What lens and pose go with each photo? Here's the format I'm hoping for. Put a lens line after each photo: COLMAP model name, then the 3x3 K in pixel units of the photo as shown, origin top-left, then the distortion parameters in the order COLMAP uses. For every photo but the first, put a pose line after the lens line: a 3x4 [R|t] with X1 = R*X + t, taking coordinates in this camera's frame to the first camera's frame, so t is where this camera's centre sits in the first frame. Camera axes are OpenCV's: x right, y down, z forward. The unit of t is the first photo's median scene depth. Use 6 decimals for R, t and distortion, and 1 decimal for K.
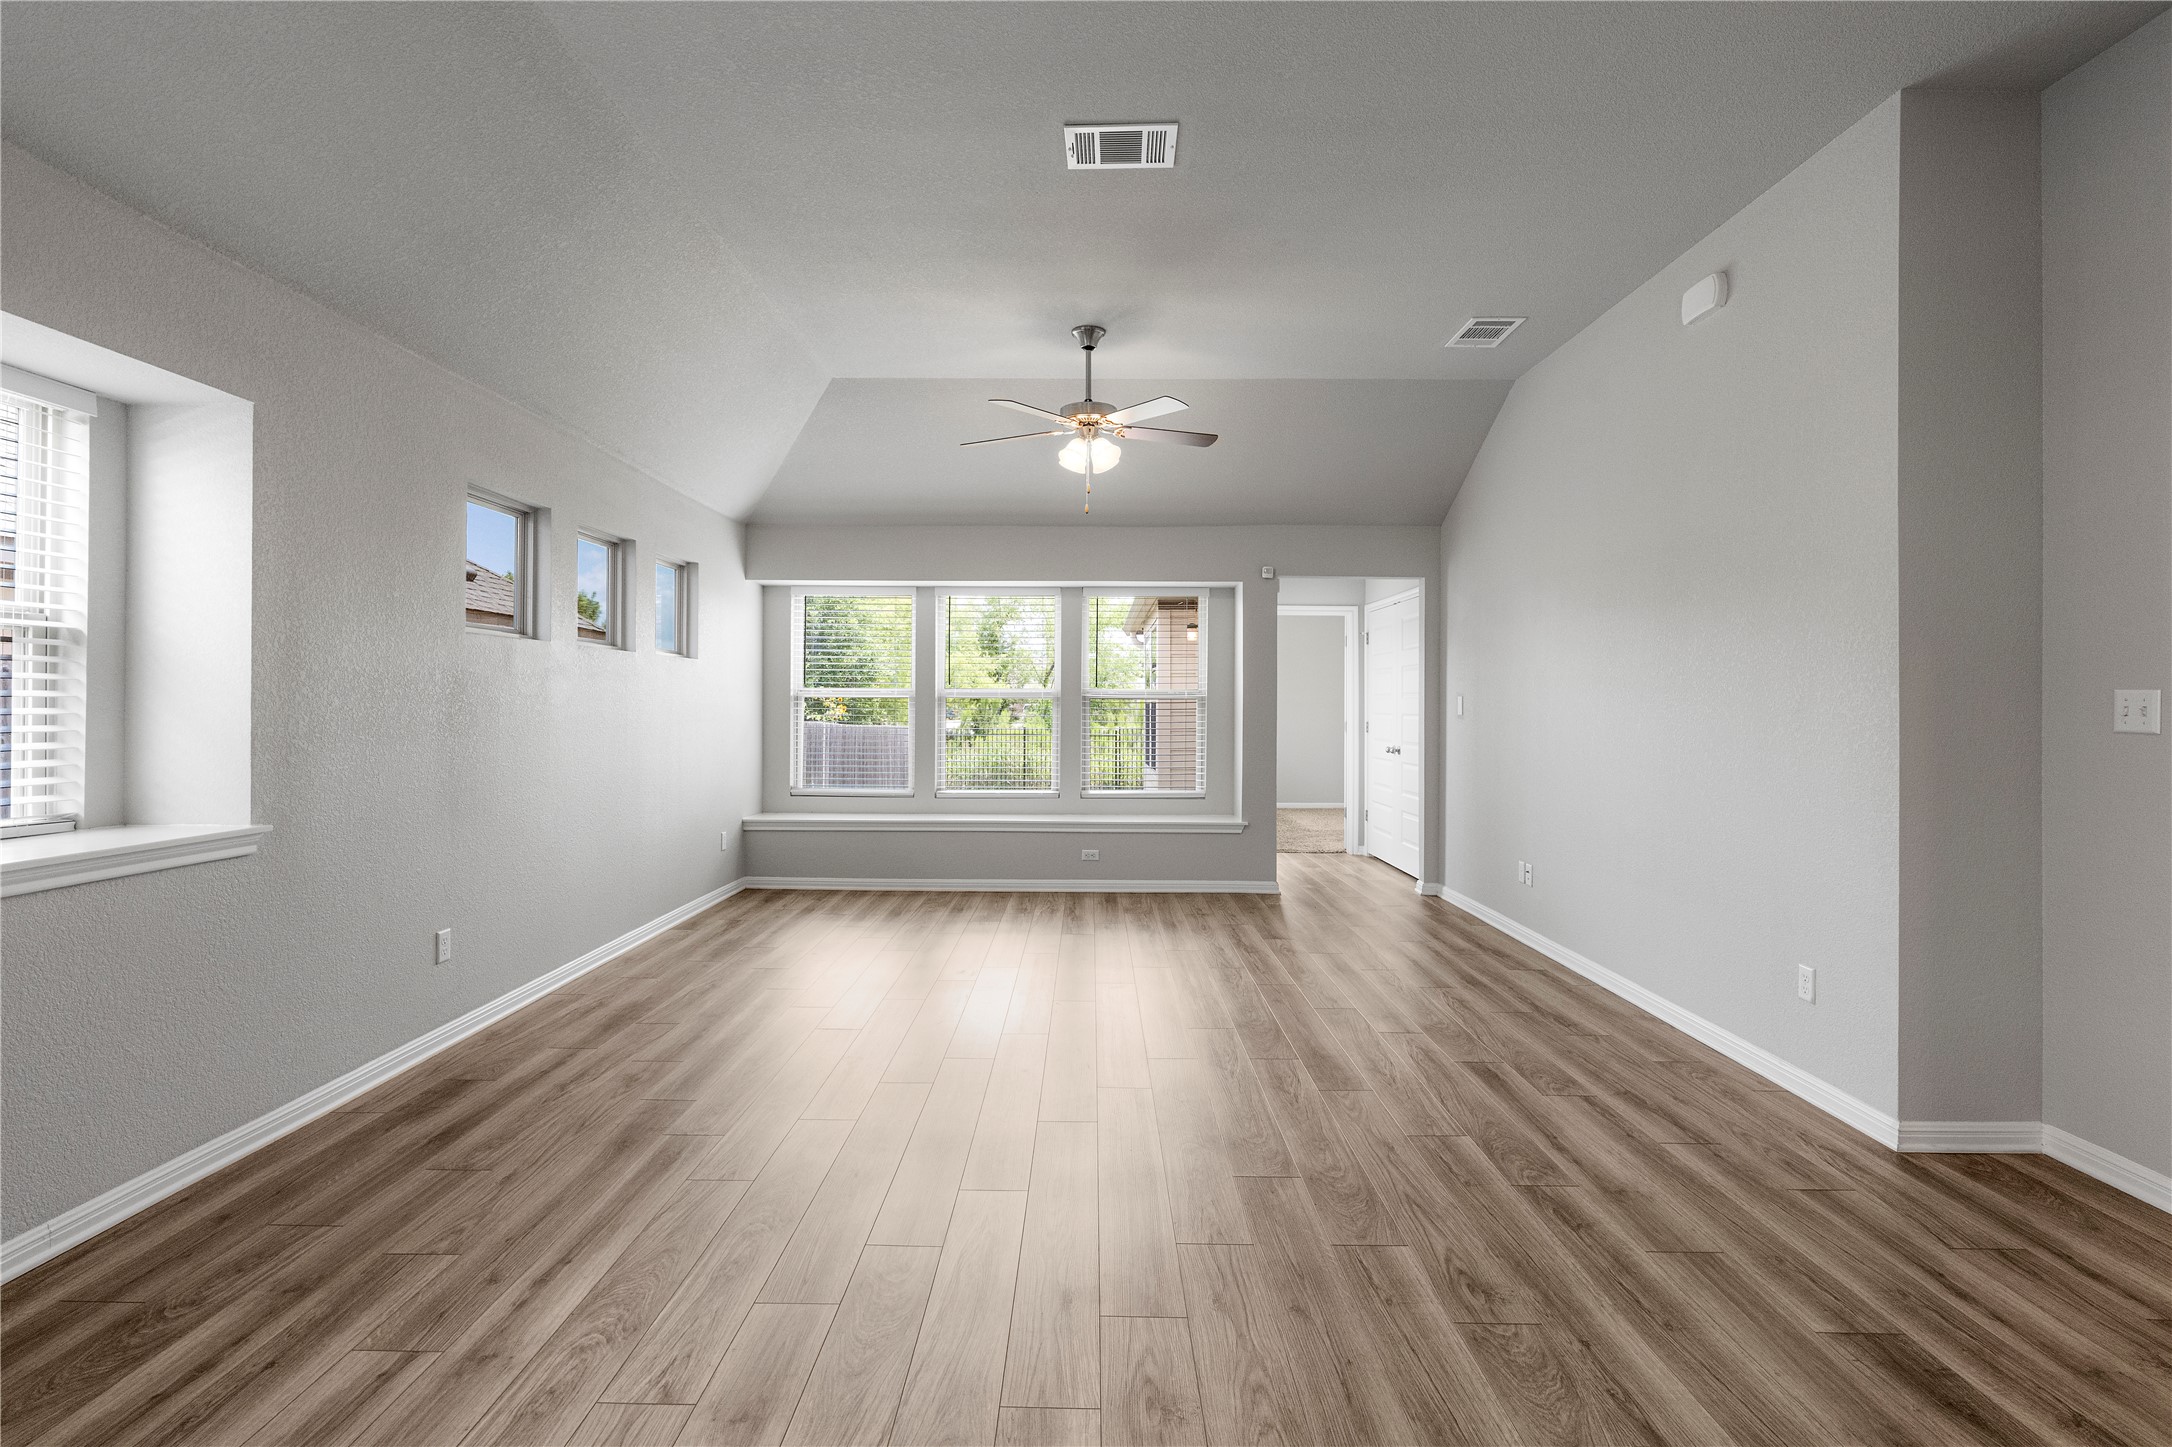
lens RADIAL K [[984.5, 0, 1095.3], [0, 984.5, 712.1], [0, 0, 1]] dist [-0.007093, 0.002295]
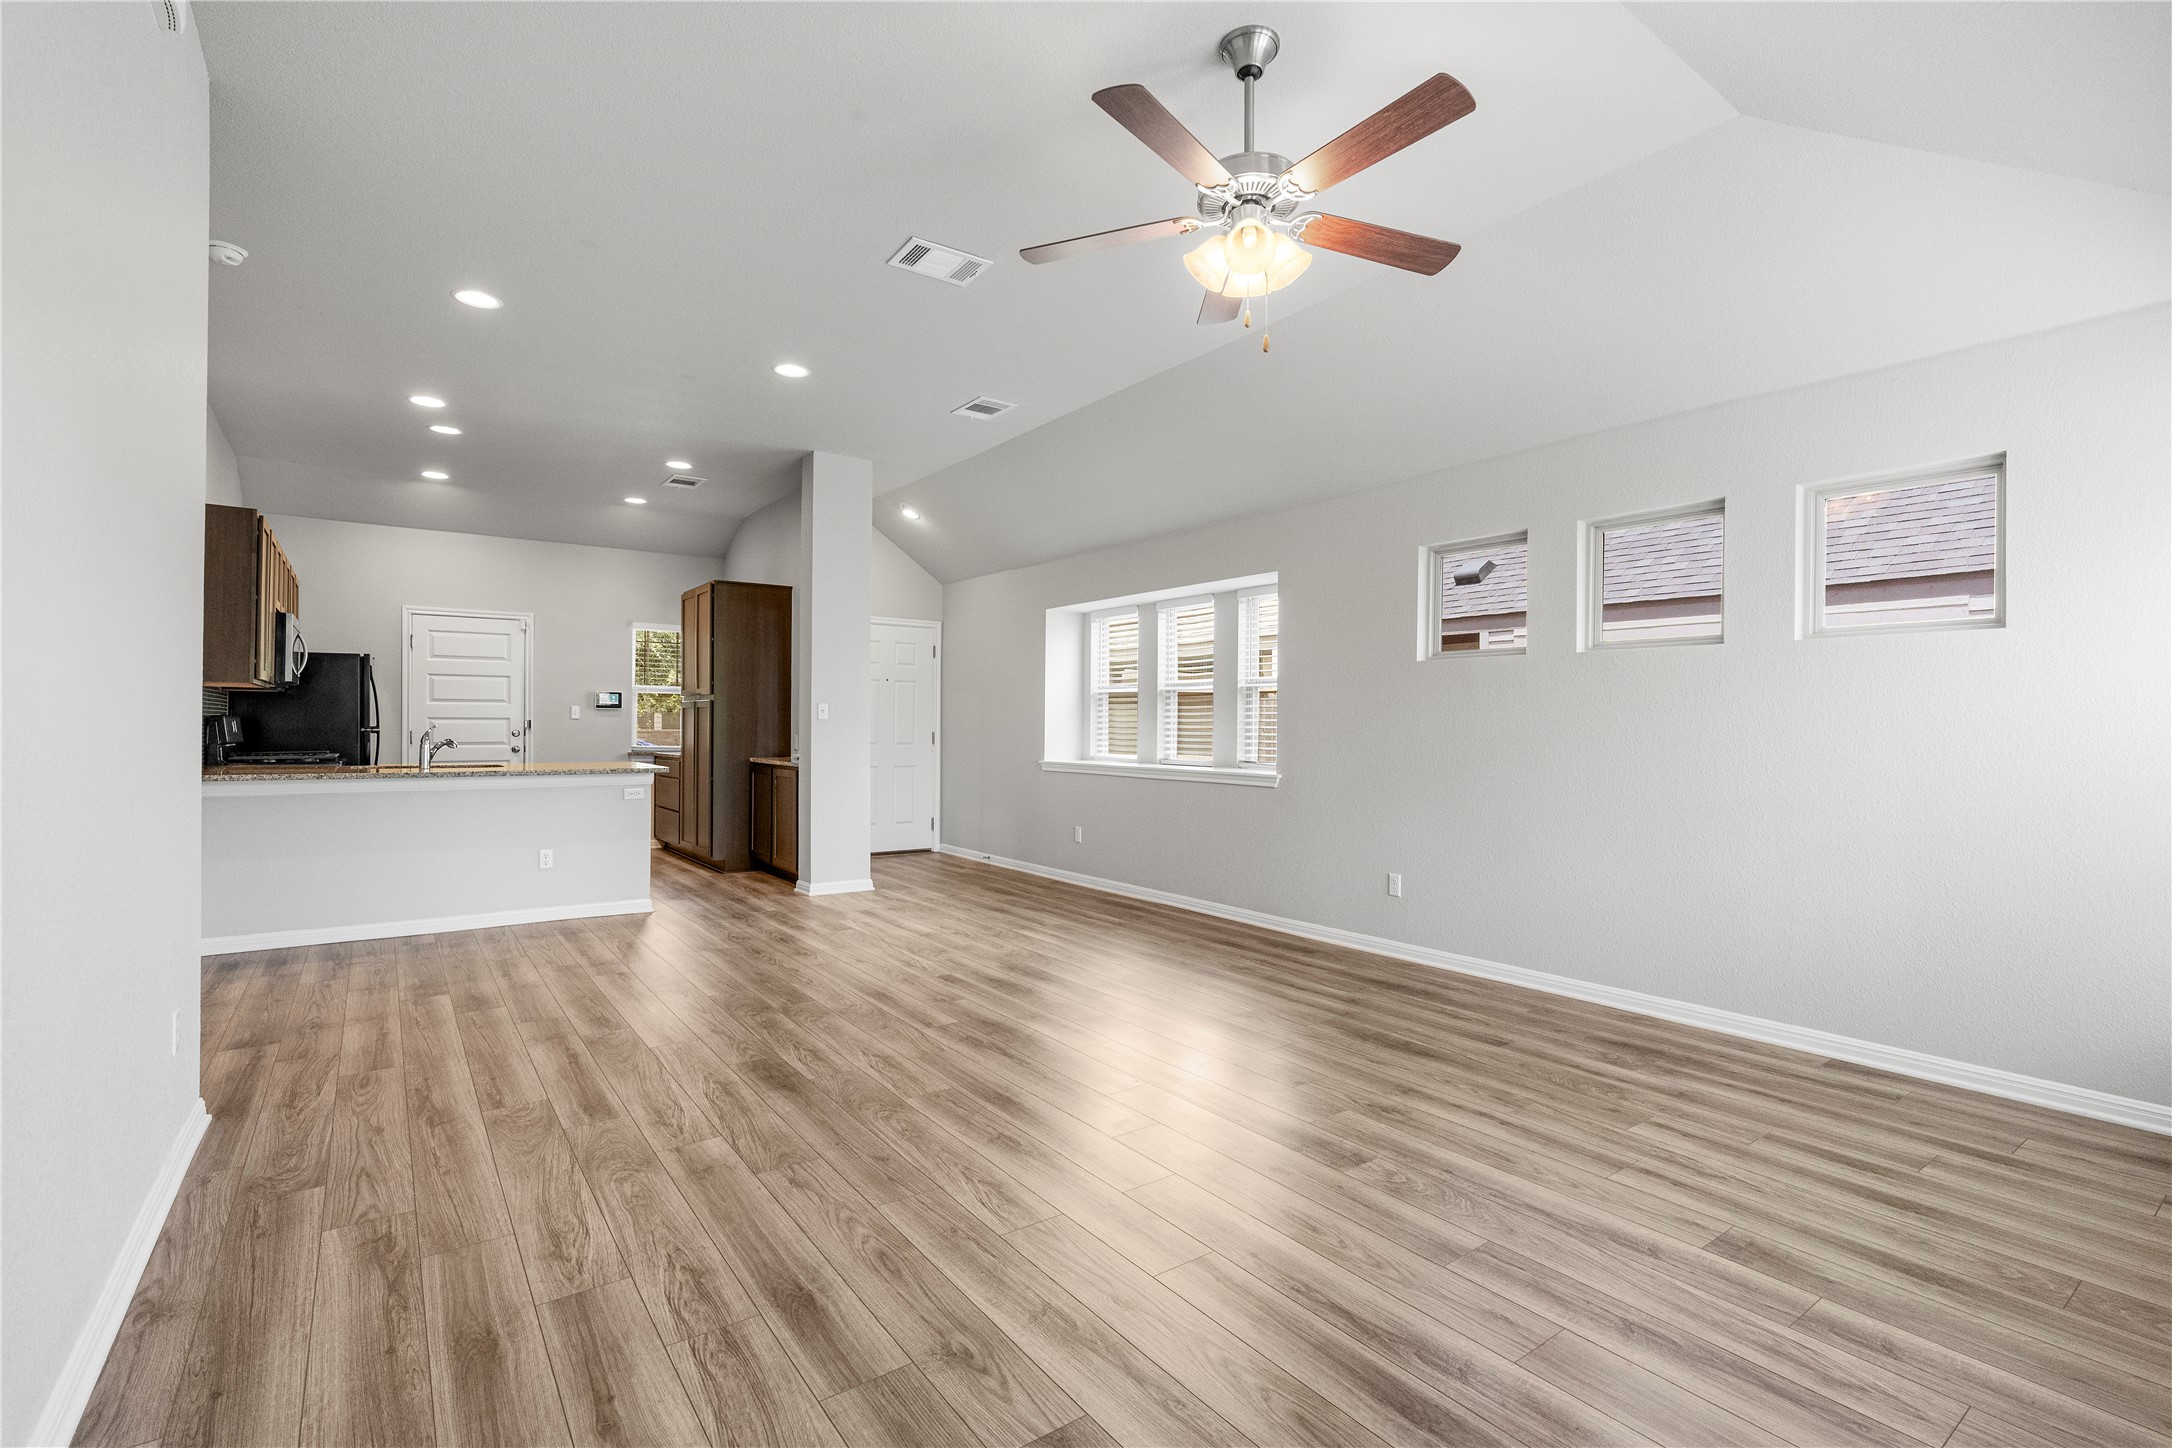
lens RADIAL K [[984.5, 0, 1080.1], [0, 984.5, 724.9], [0, 0, 1]] dist [-0.007093, 0.002295]
pose [[-0.814607, -0.012817, -0.579872, 0.744771], [-0.015825, 0.999875, 0.000131, 0.019092], [0.579797, 0.009283, -0.814708, 2.618347]]
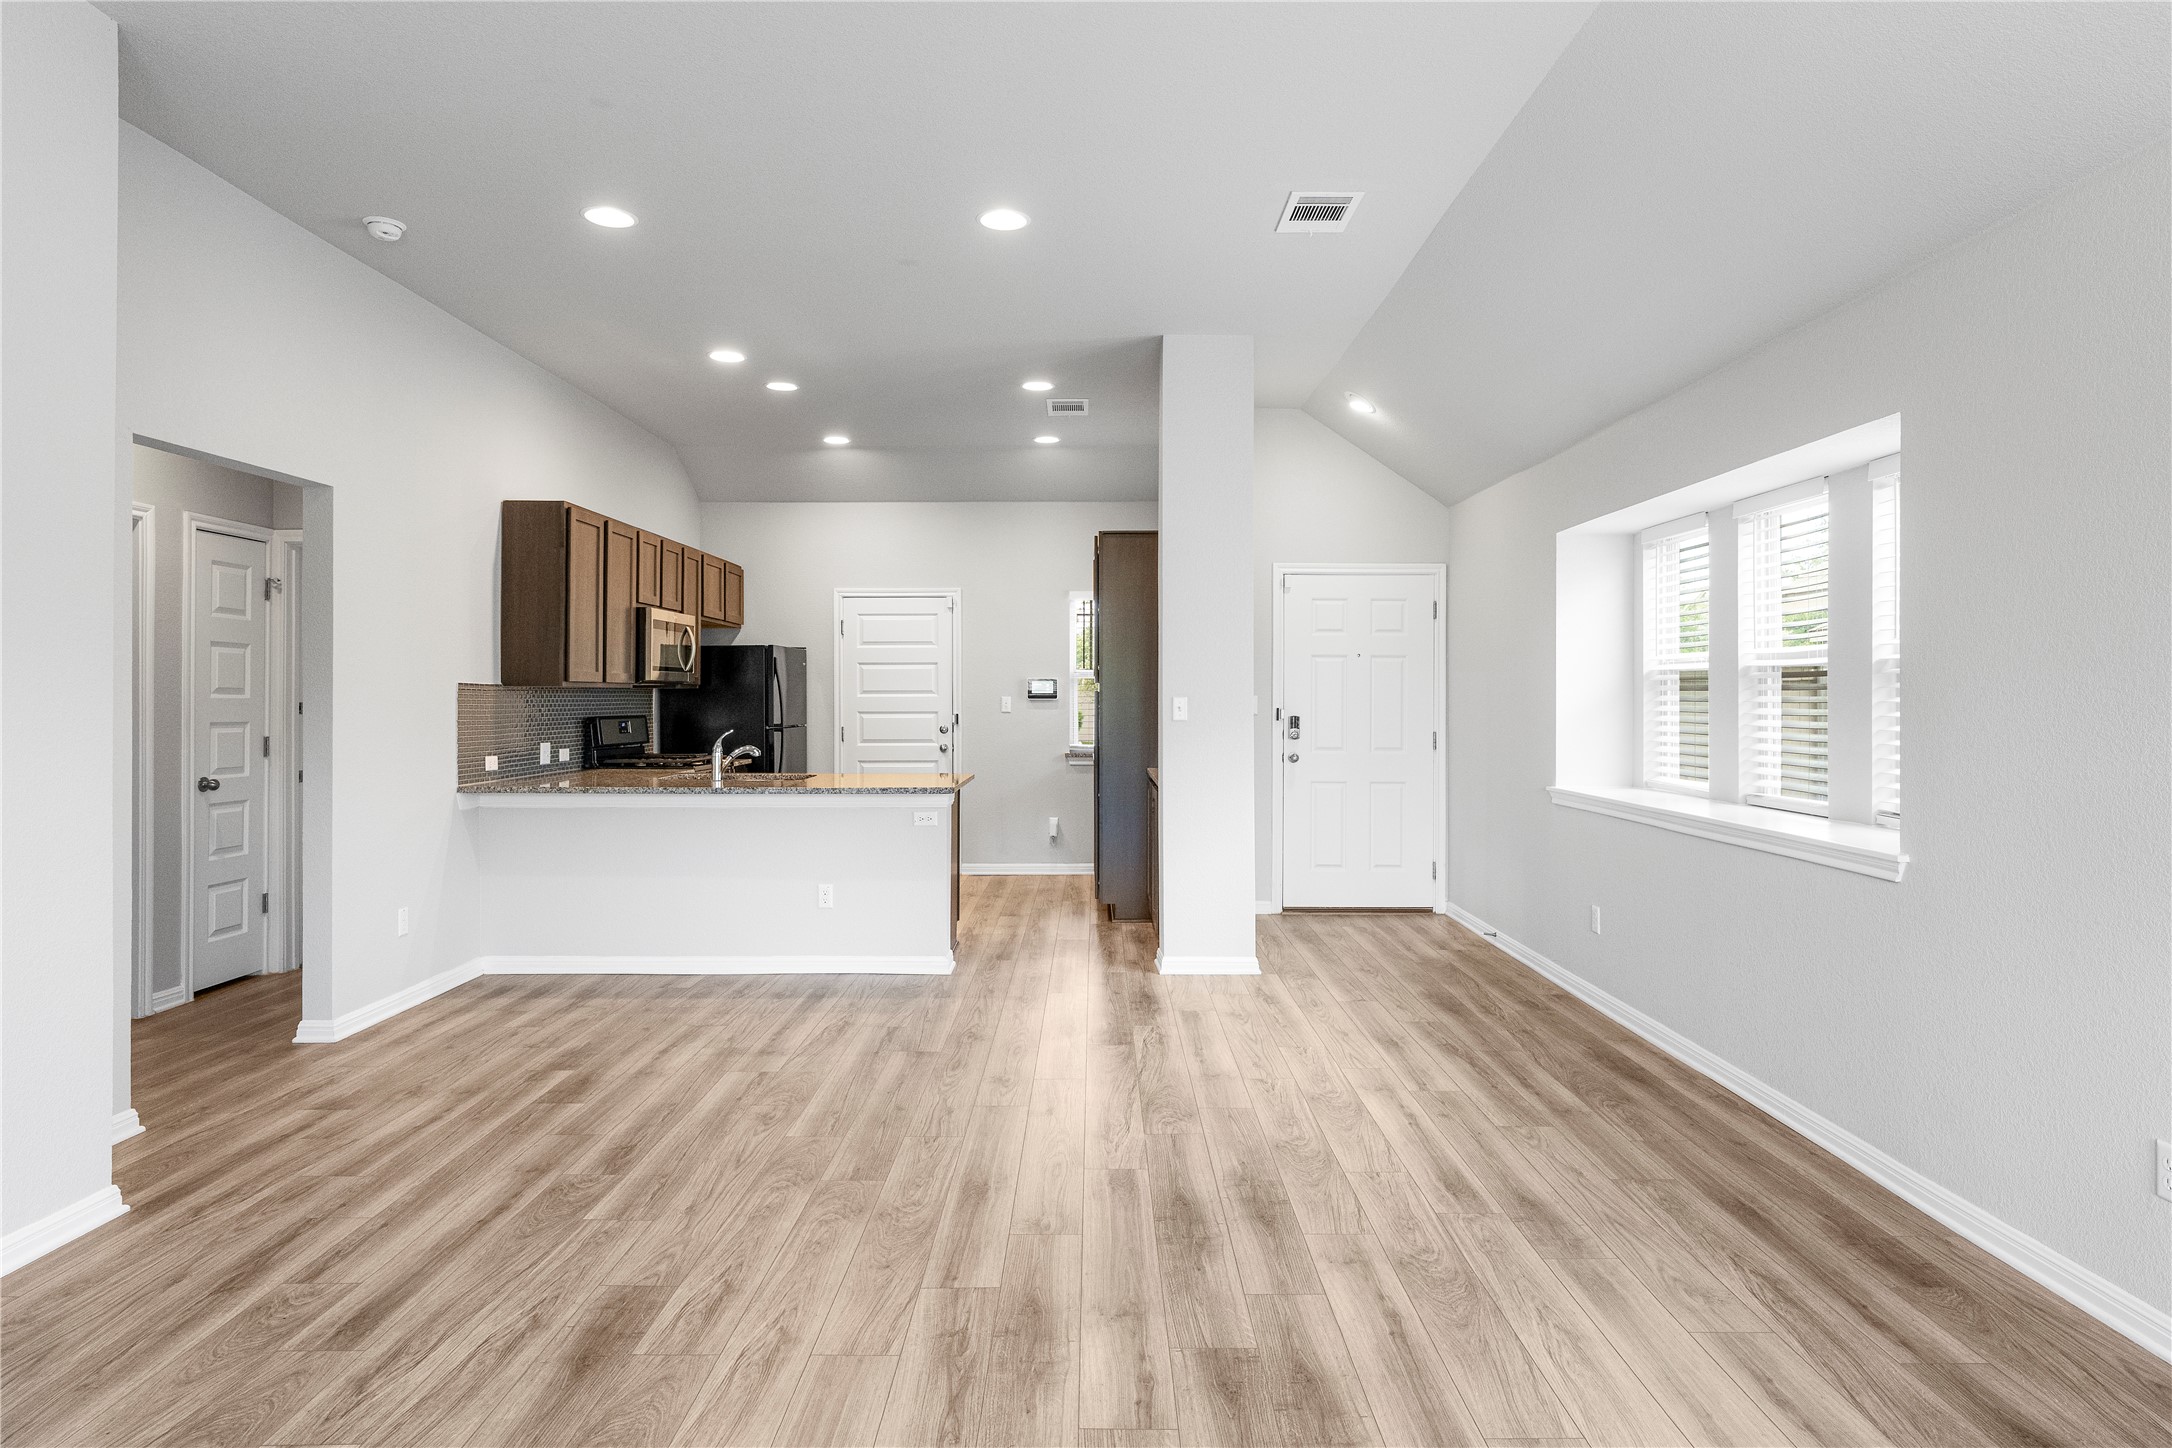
lens RADIAL K [[1222.8, 0, 1089.1], [0, 1222.8, 689.4], [0, 0, 1]] dist [-0.003159, 0.002509]
pose [[-0.999950, -0.006820, 0.007341, -0.079606], [-0.006819, 0.999977, 0.000207, -0.041764], [-0.007342, 0.000157, -0.999973, 2.337951]]
